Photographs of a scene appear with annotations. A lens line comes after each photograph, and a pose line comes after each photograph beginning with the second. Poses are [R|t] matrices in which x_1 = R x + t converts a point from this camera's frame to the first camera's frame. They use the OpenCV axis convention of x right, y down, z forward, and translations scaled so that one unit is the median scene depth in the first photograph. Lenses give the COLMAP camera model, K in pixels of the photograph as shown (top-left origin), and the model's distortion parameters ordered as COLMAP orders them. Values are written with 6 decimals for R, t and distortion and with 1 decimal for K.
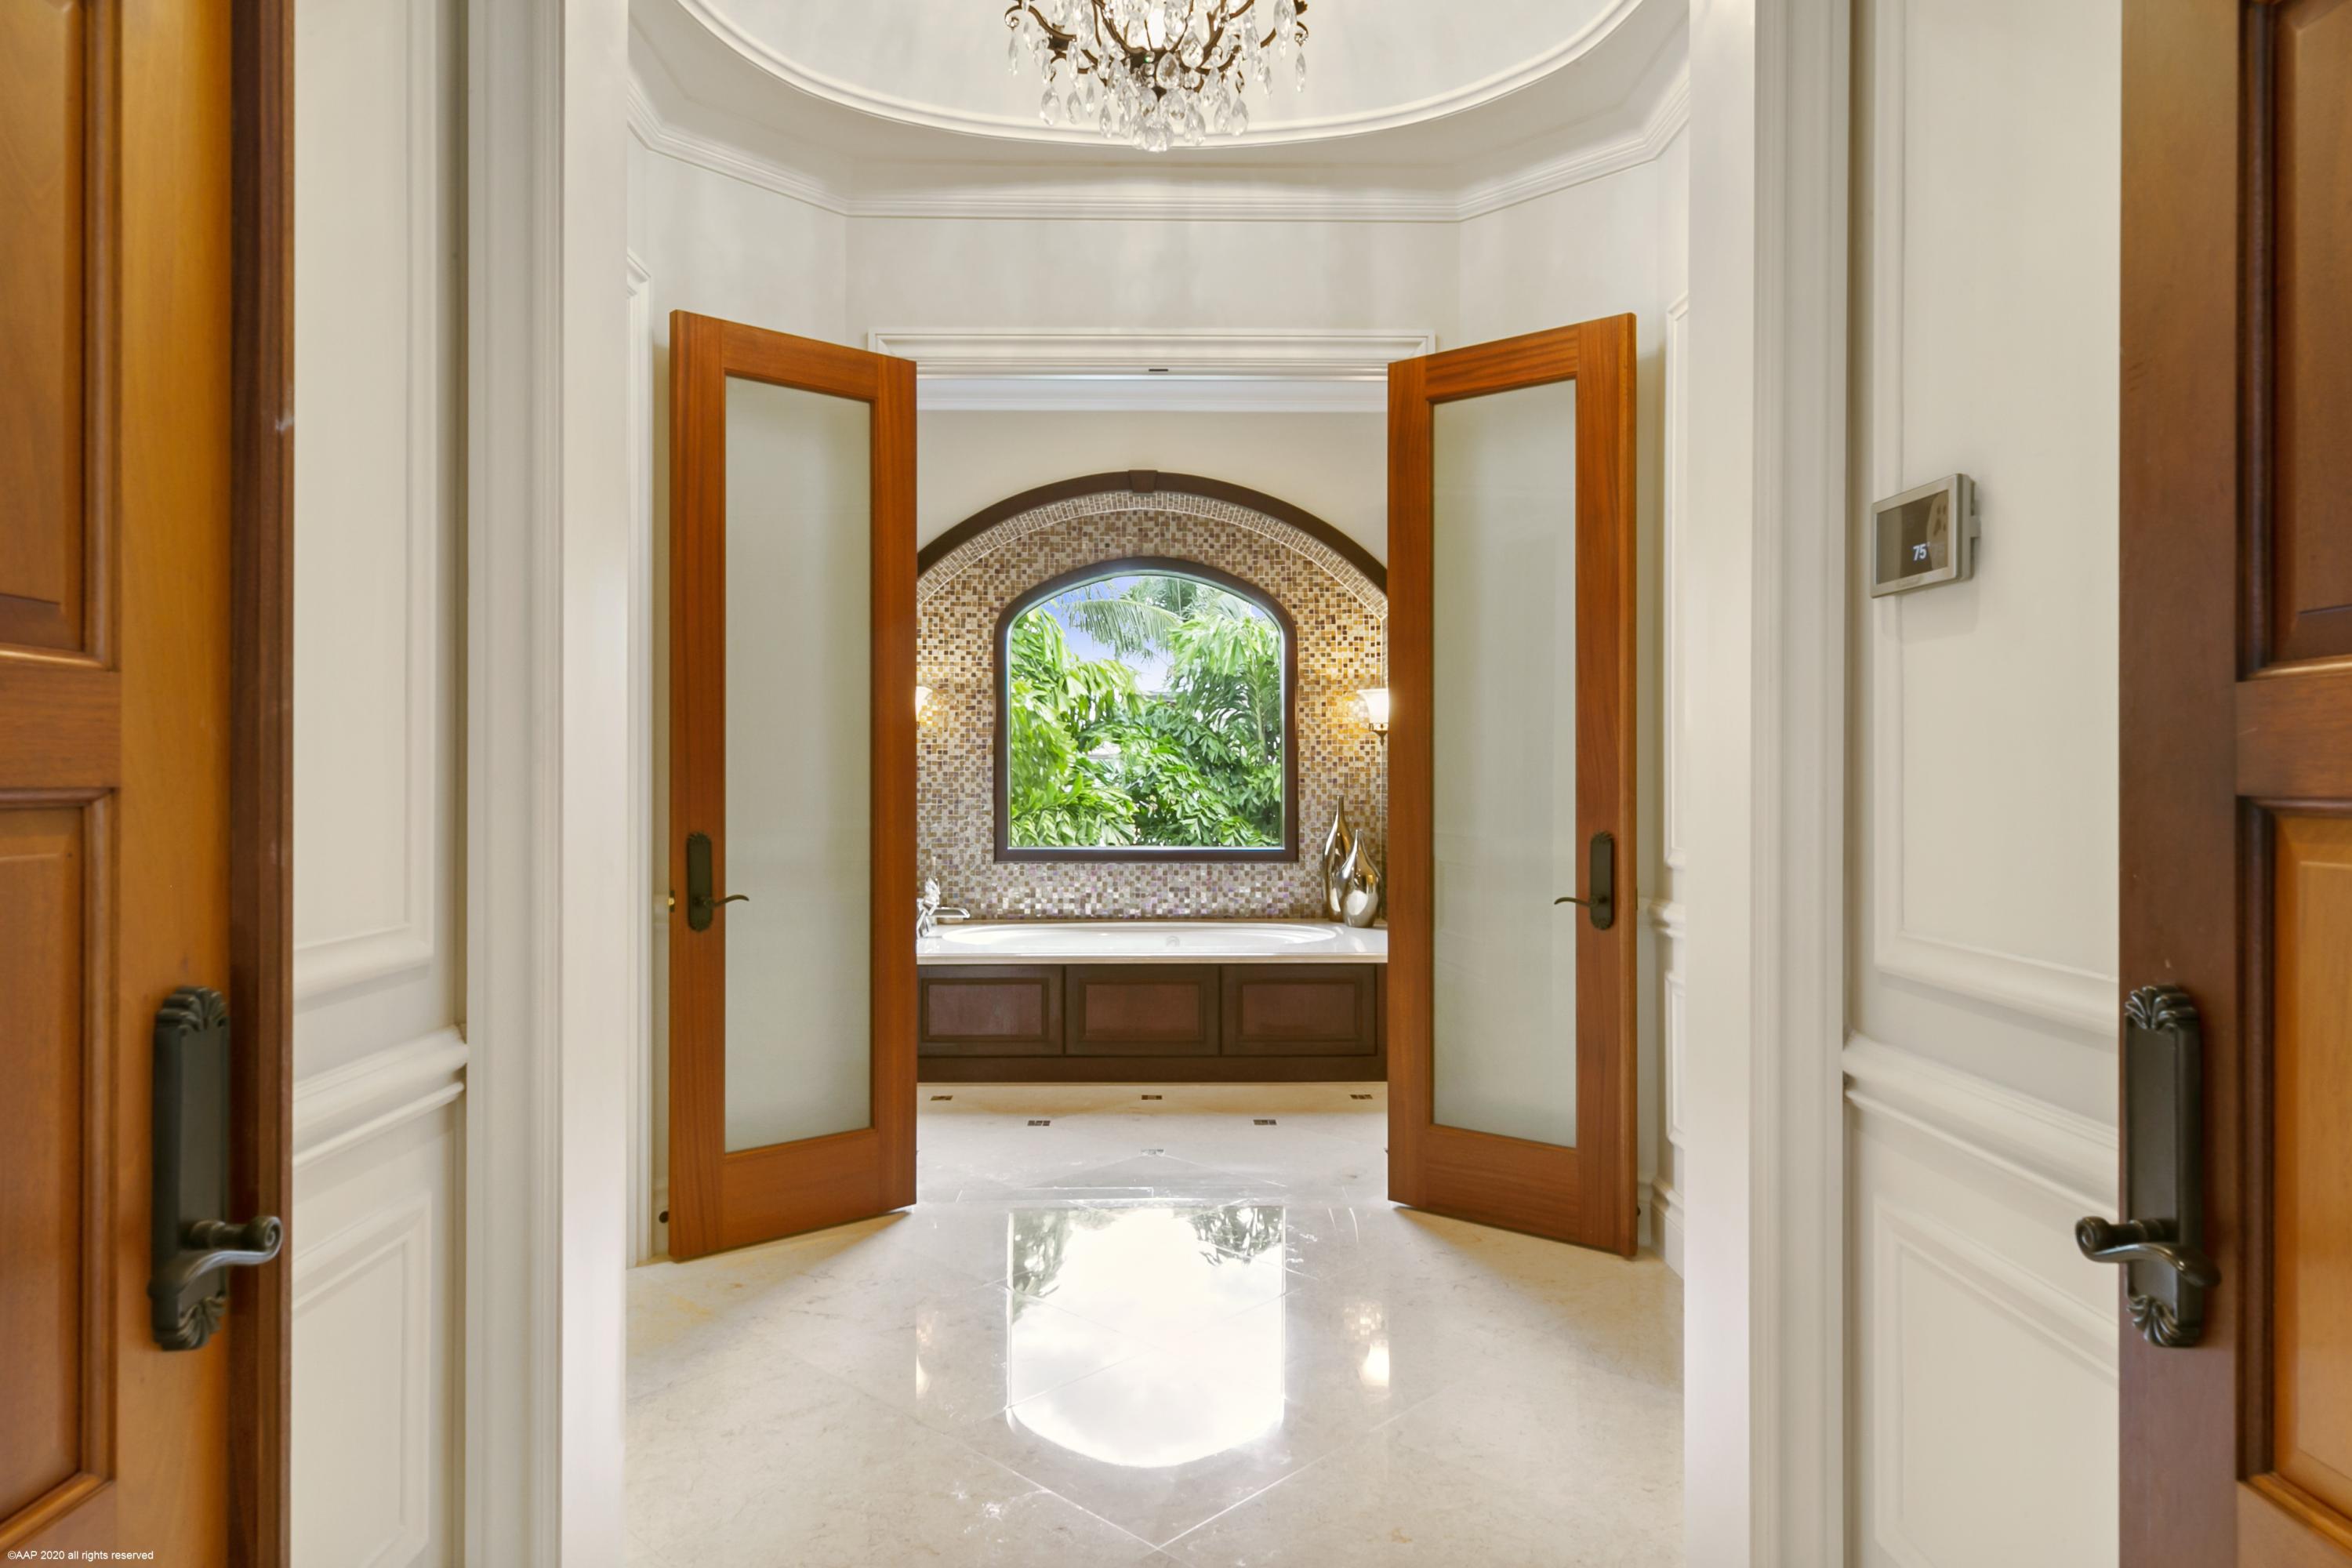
lens RADIAL K [[1496.4, 0, 1175.3], [0, 1496.4, 785.2], [0, 0, 1]] dist [0.000323, 0.000004]
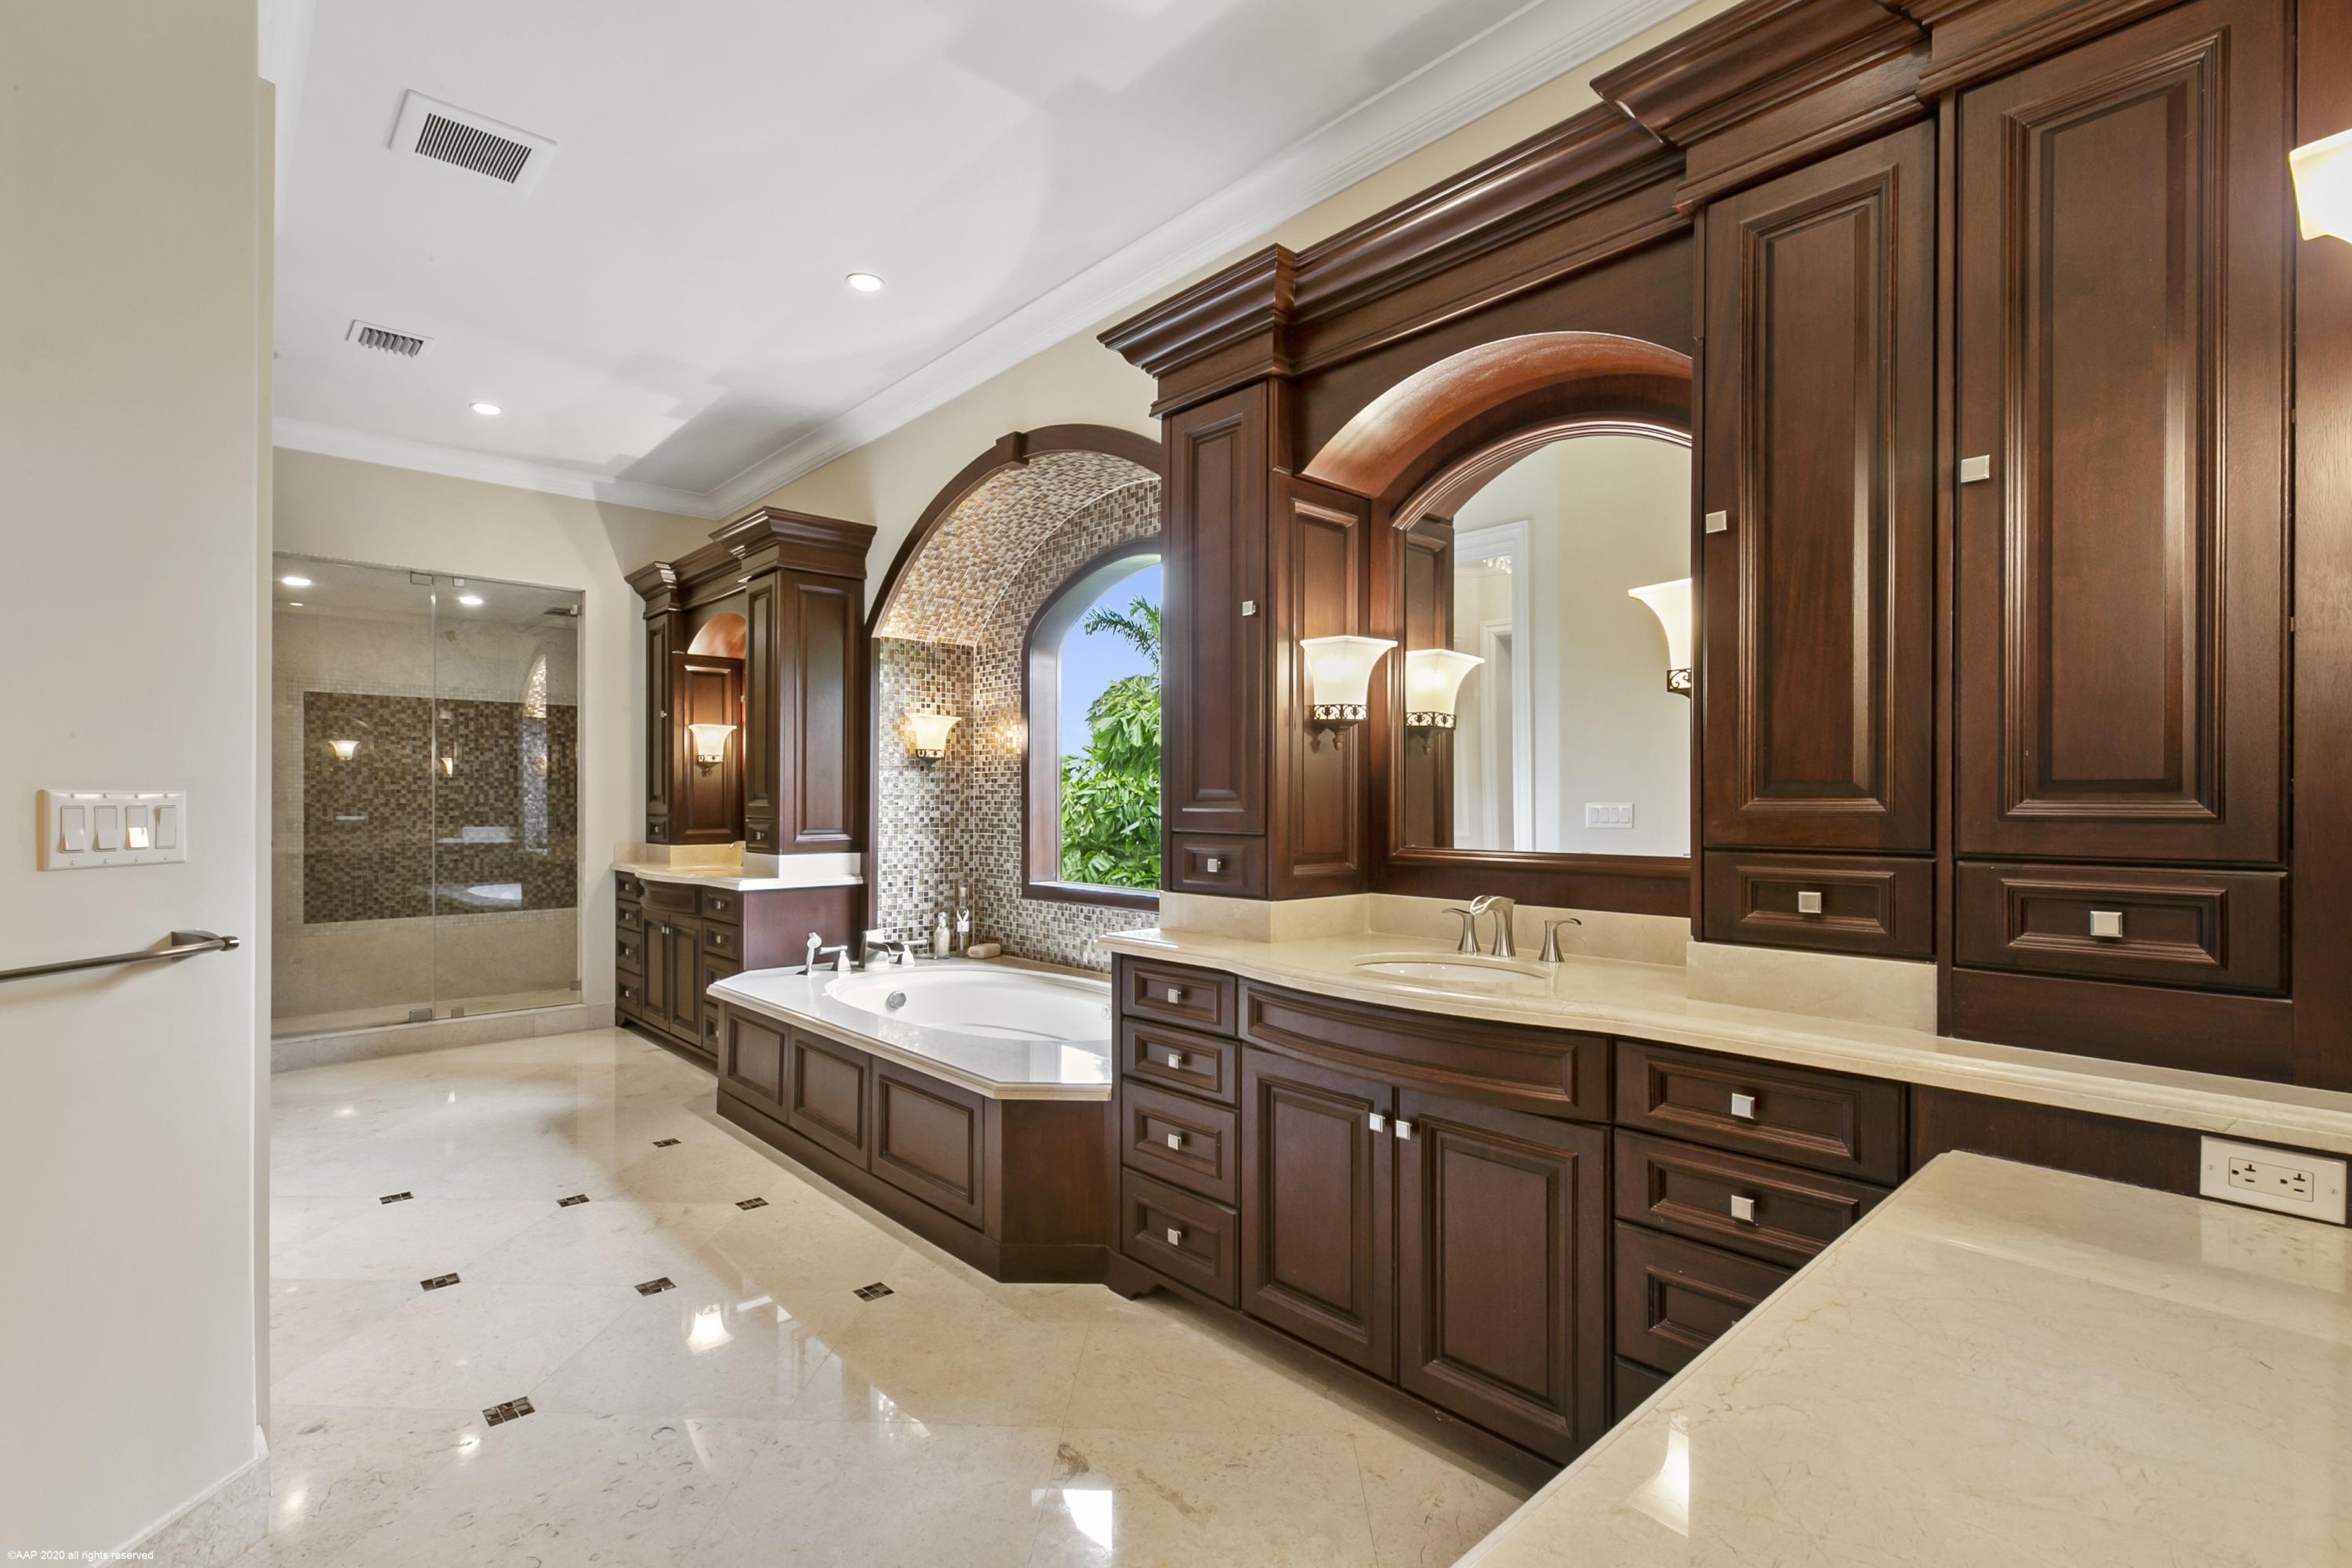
lens RADIAL K [[1086.4, 0, 1175.3], [0, 1086.4, 796.4], [0, 0, 1]] dist [0.007462, -0.000900]
pose [[0.657733, -0.003099, -0.753245, 0.453109], [0.003156, 0.999994, -0.001358, -0.010514], [0.753245, -0.001484, 0.657739, 0.624117]]
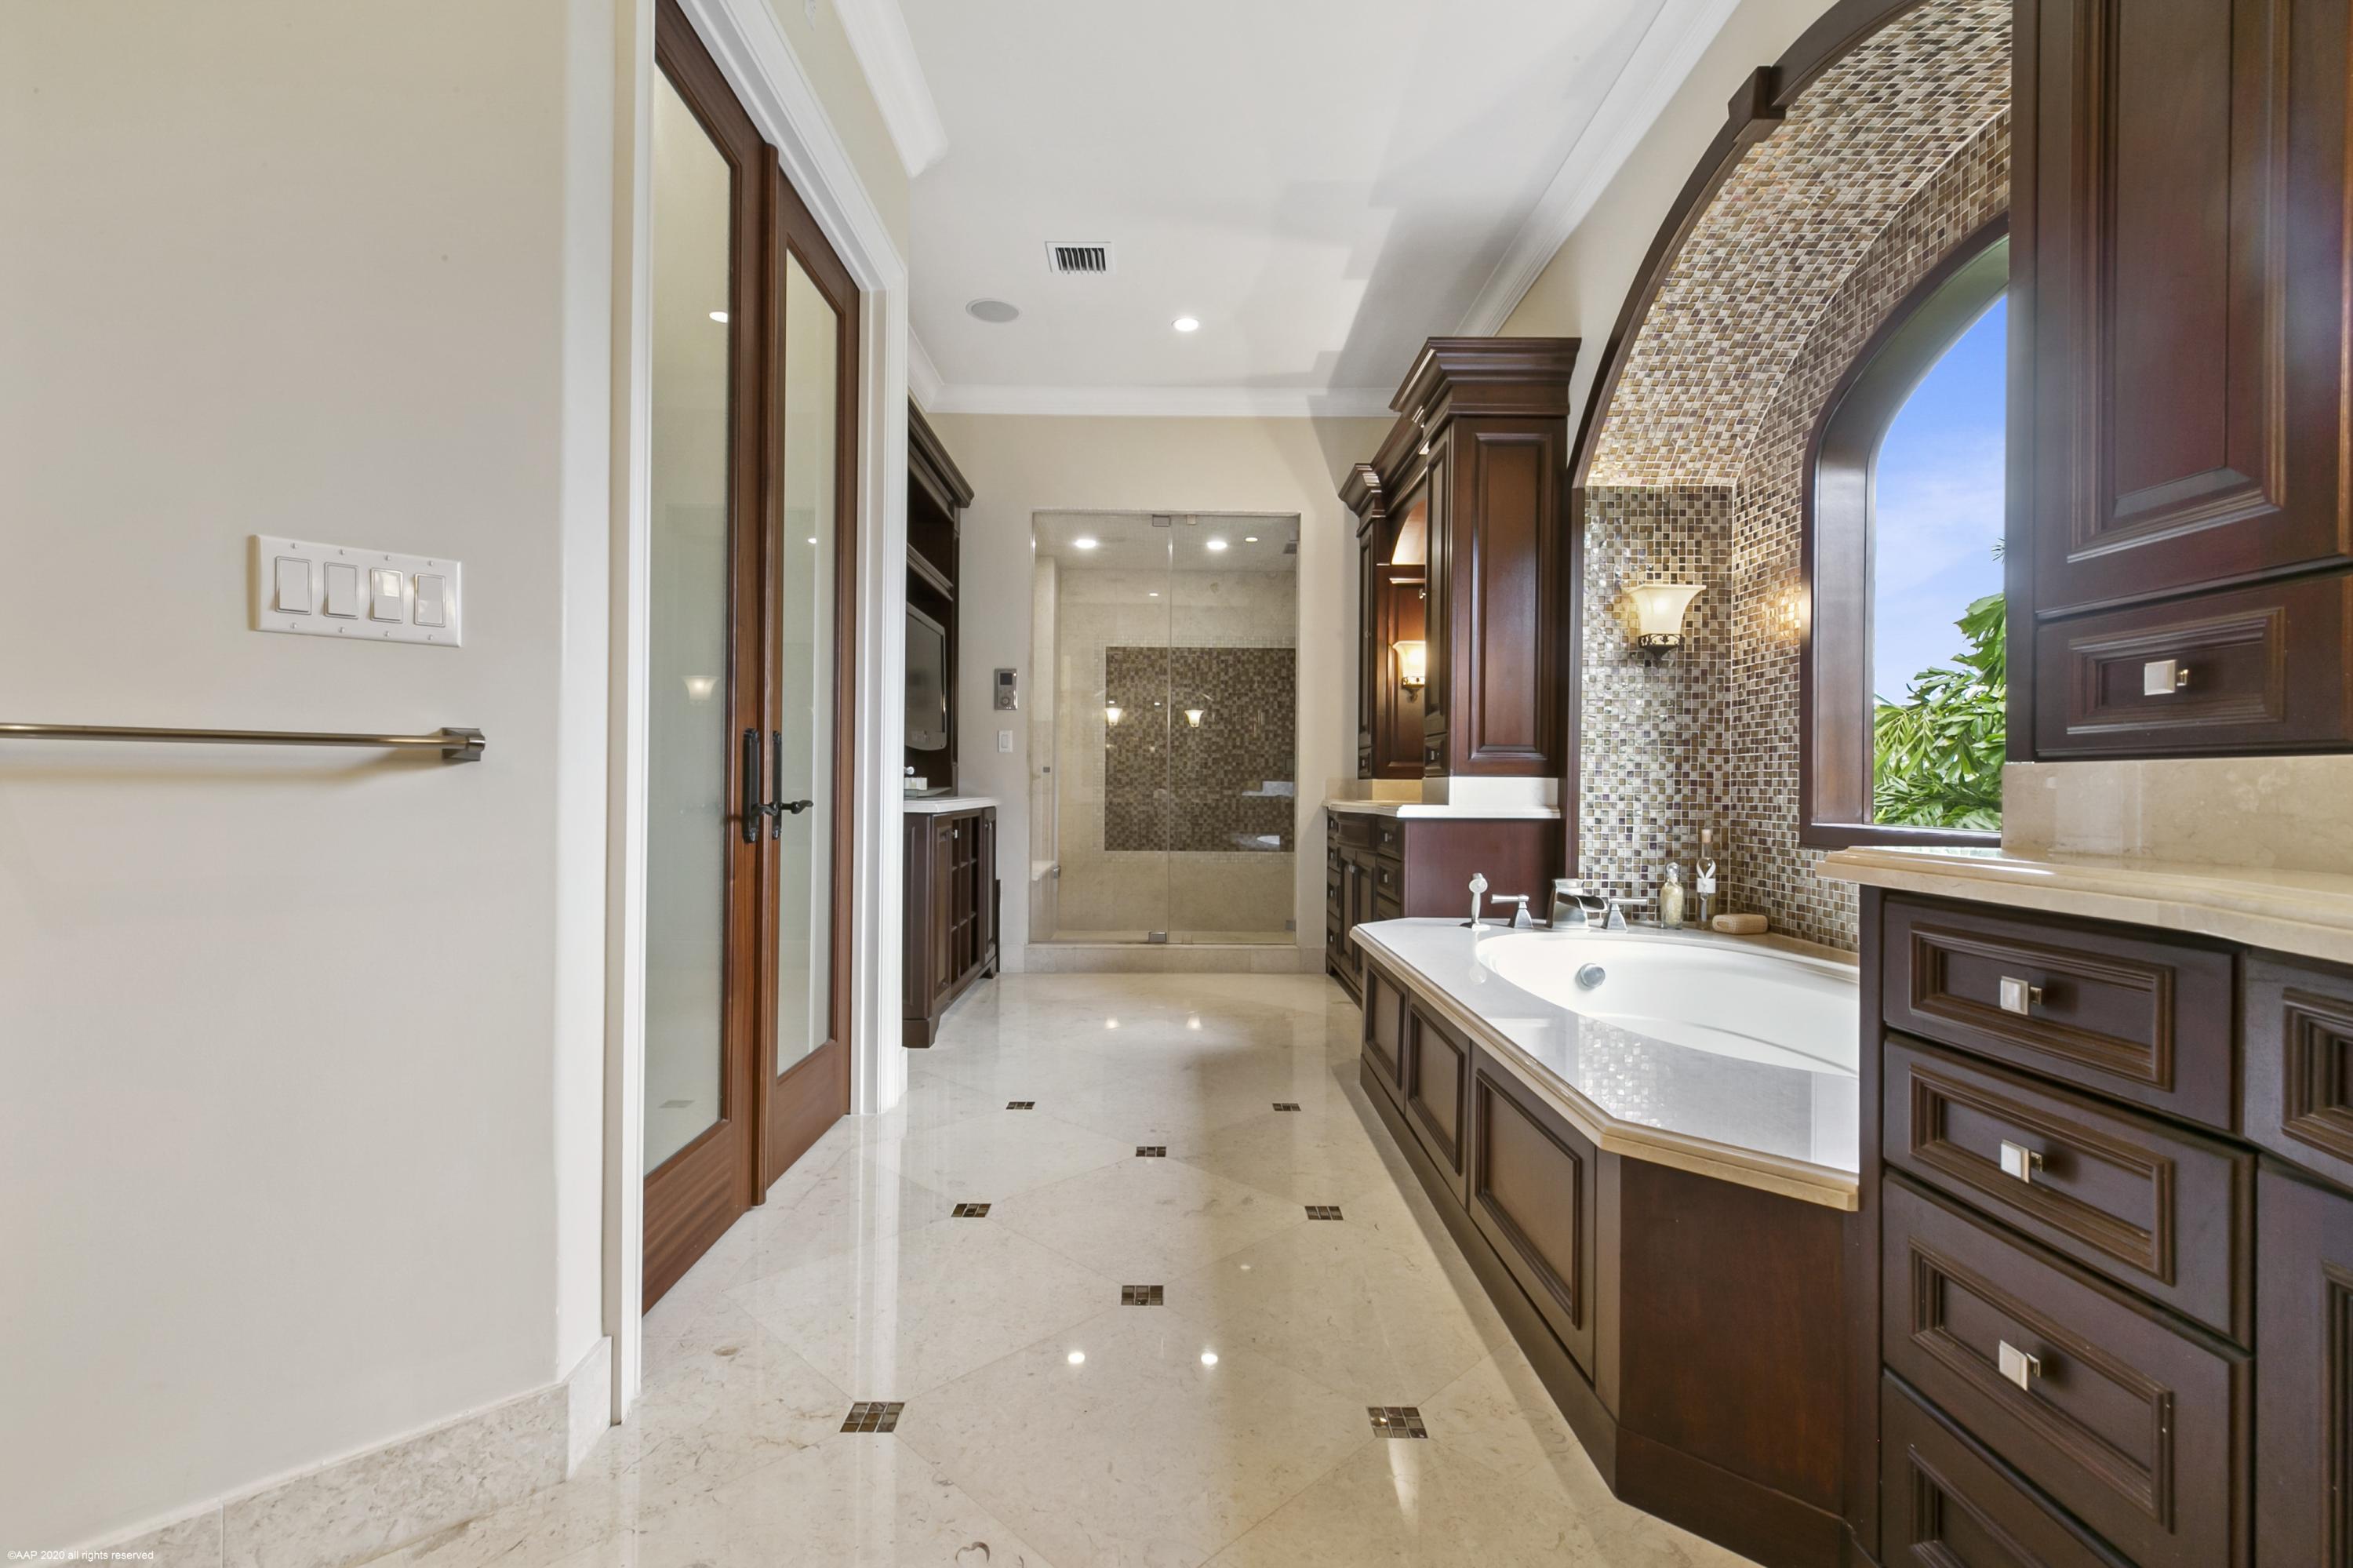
lens RADIAL K [[1086.9, 0, 1170.2], [0, 1086.9, 783.8], [0, 0, 1]] dist [0.007462, -0.000900]
pose [[-0.019949, -0.001033, -0.999800, 0.329263], [-0.002846, 0.999995, -0.000977, 0.026991], [0.999797, 0.002826, -0.019952, 0.749477]]
